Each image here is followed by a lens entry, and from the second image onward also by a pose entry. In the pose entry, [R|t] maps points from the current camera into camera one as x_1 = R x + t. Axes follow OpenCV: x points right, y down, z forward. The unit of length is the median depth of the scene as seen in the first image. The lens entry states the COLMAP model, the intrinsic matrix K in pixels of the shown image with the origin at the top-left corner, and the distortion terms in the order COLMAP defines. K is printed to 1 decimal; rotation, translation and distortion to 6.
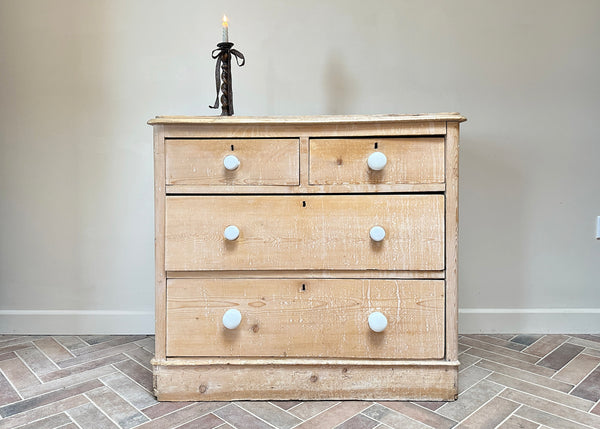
lens RADIAL K [[512.8, 0, 286.5], [0, 512.8, 212.9], [0, 0, 1]] dist [0.063075, -0.044476]
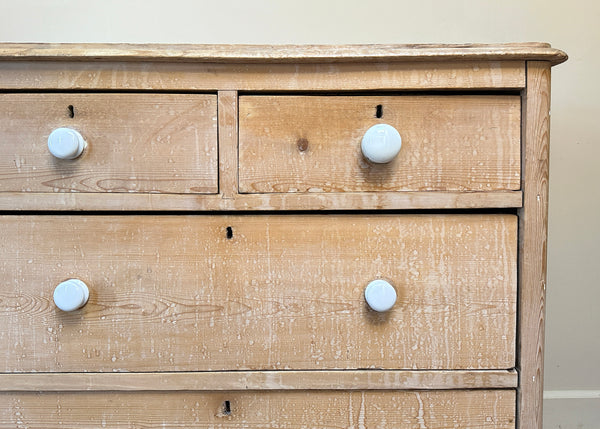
lens RADIAL K [[574.6, 0, 289.9], [0, 574.6, 219.3], [0, 0, 1]] dist [0.053301, 0.000000]
pose [[0.999056, 0.002881, 0.043343, 0.068210], [-0.003371, 0.999931, 0.011223, -0.036021], [-0.043308, -0.011358, 0.998997, 0.463400]]
